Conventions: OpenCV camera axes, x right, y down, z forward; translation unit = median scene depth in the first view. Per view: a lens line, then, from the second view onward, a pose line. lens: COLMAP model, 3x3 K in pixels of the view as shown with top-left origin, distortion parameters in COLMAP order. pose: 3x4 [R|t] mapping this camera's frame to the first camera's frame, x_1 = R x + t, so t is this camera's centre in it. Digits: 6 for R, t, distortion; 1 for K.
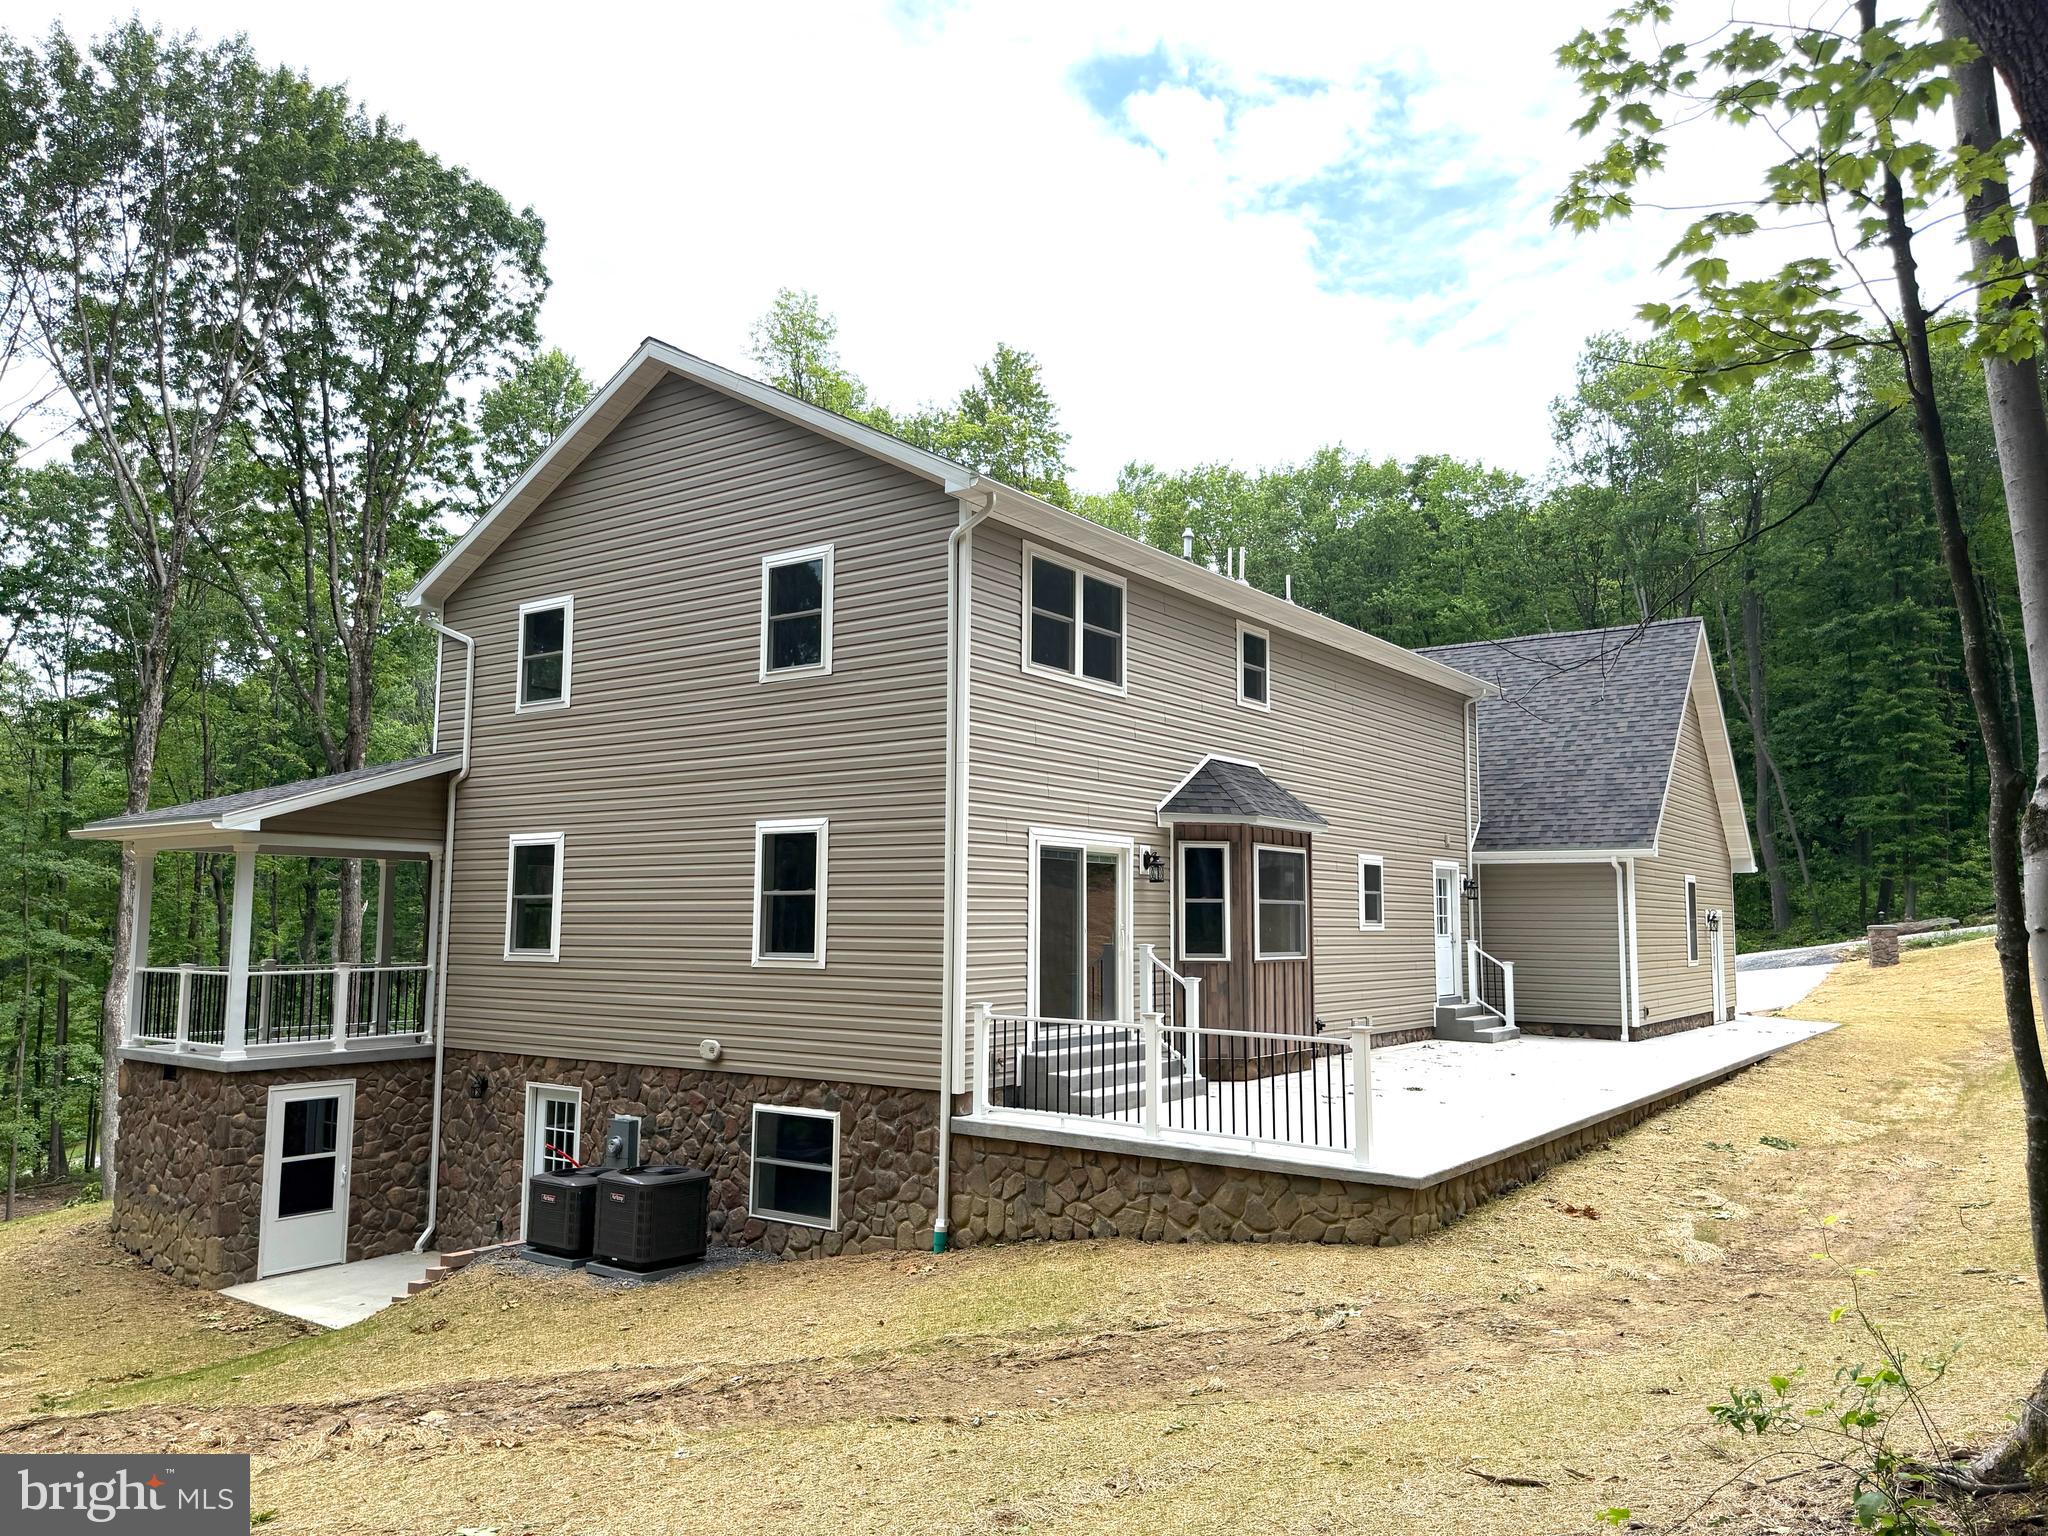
lens RADIAL K [[1457.2, 0, 1029.0], [0, 1457.2, 767.1], [0, 0, 1]] dist [0.042126, -0.000479]
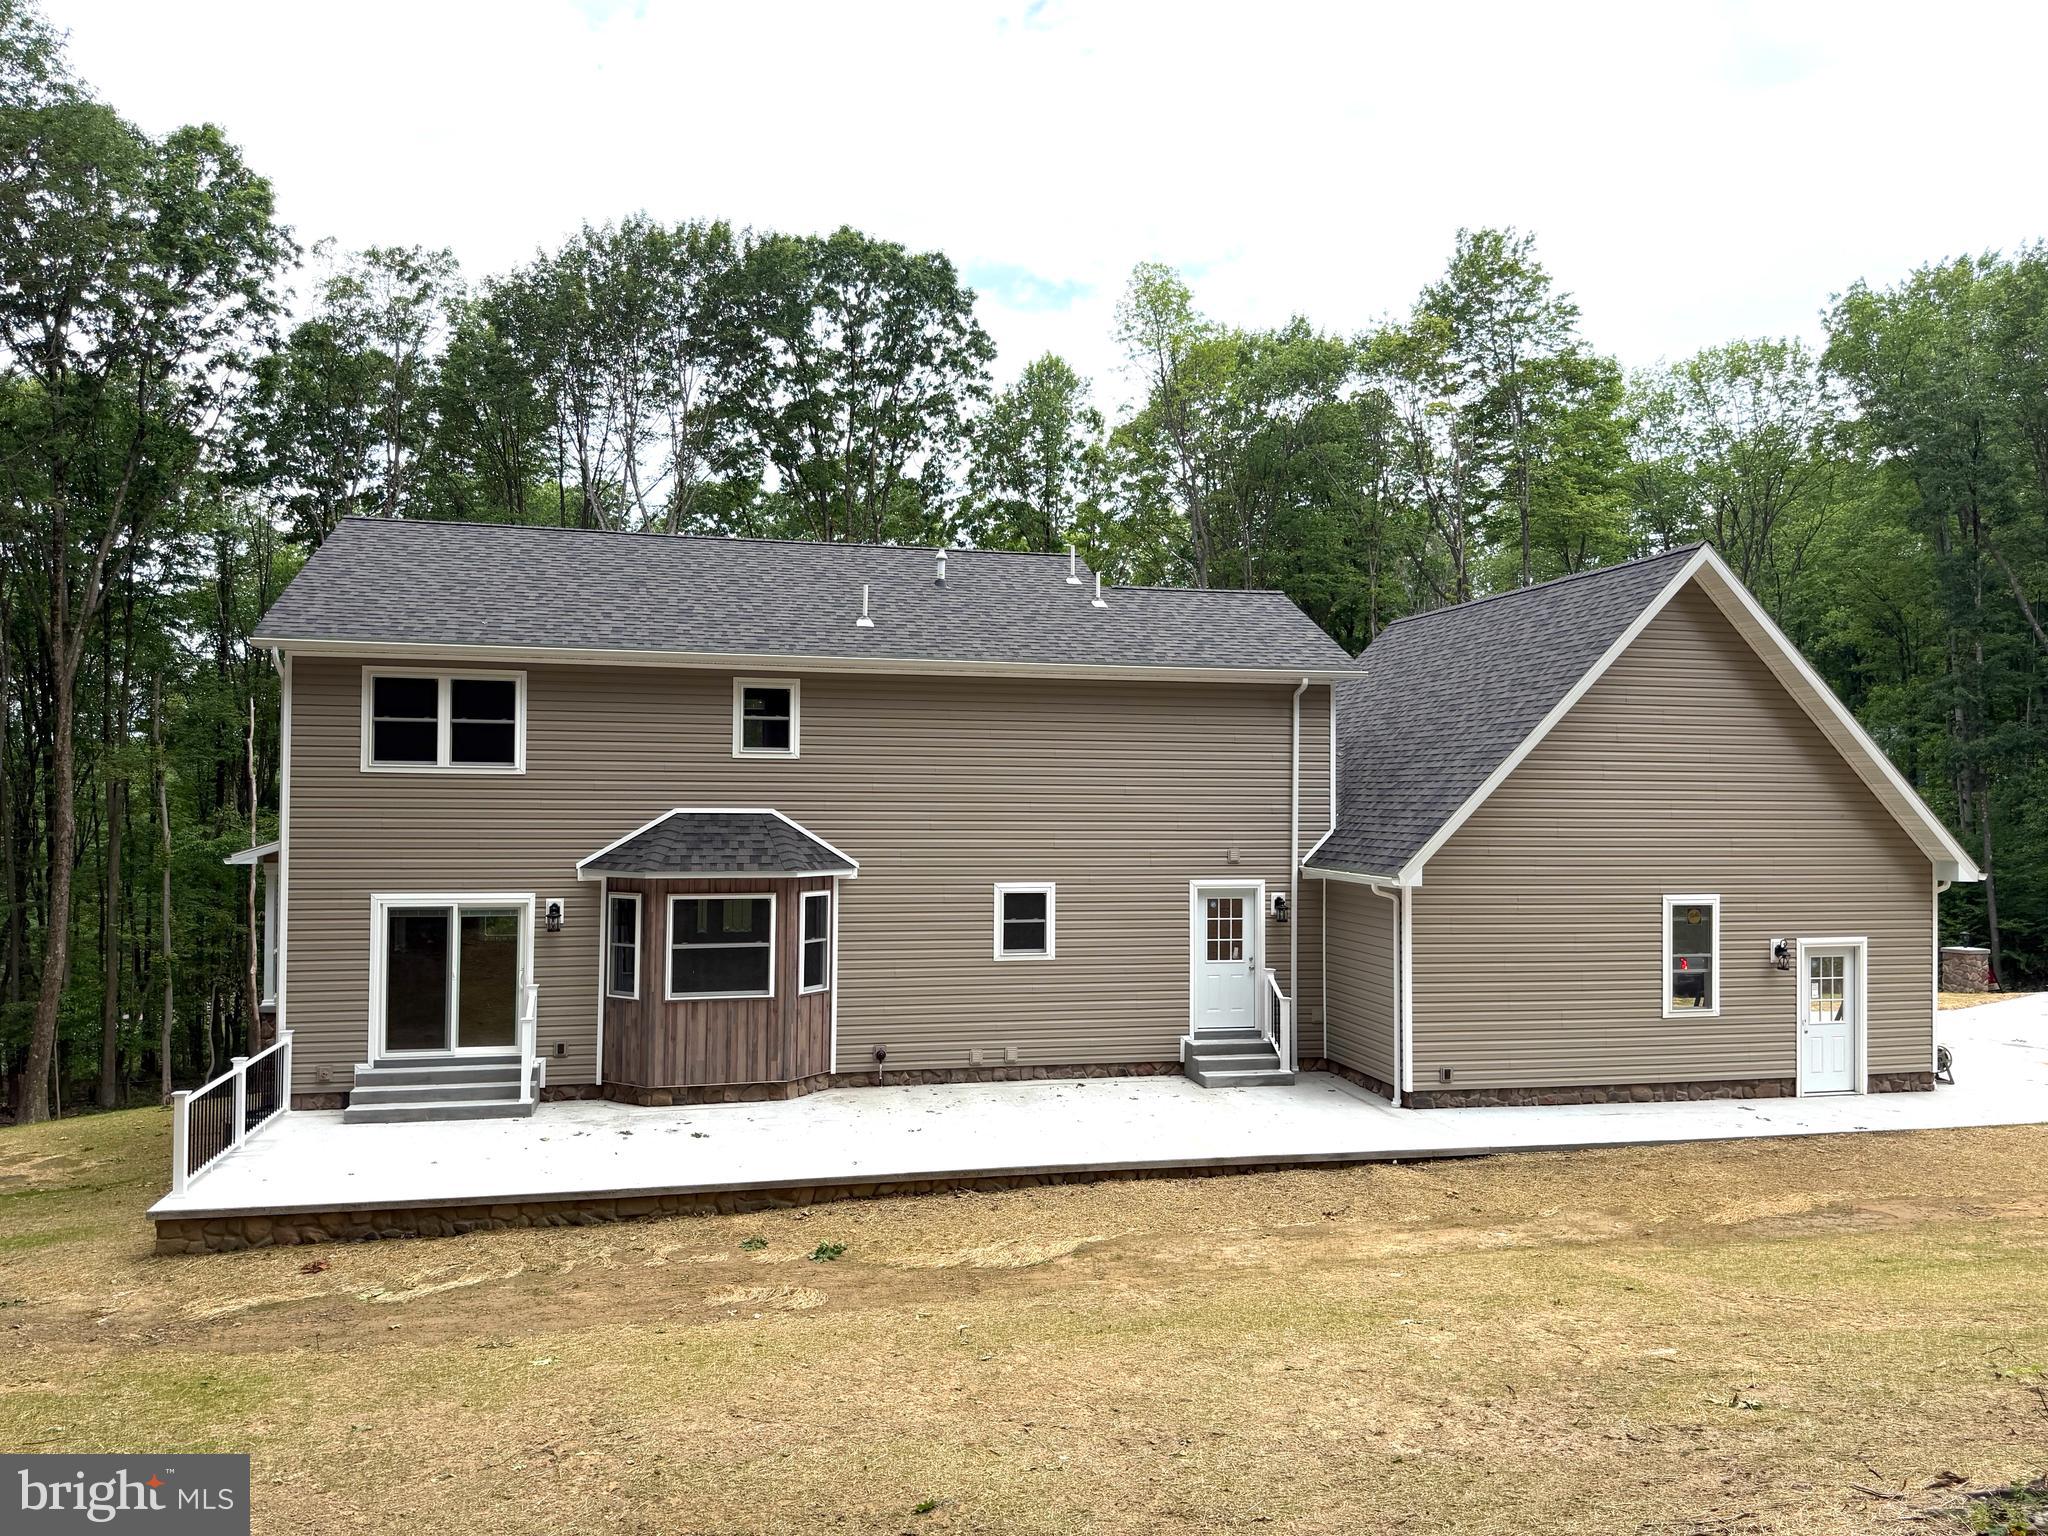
lens RADIAL K [[1457.2, 0, 1028.6], [0, 1457.2, 766.7], [0, 0, 1]] dist [0.042126, -0.000479]
pose [[0.754807, -0.008373, -0.655894, 1.150667], [0.064815, 0.995977, 0.061875, -0.100189], [0.652737, -0.089216, 0.752313, 0.379661]]
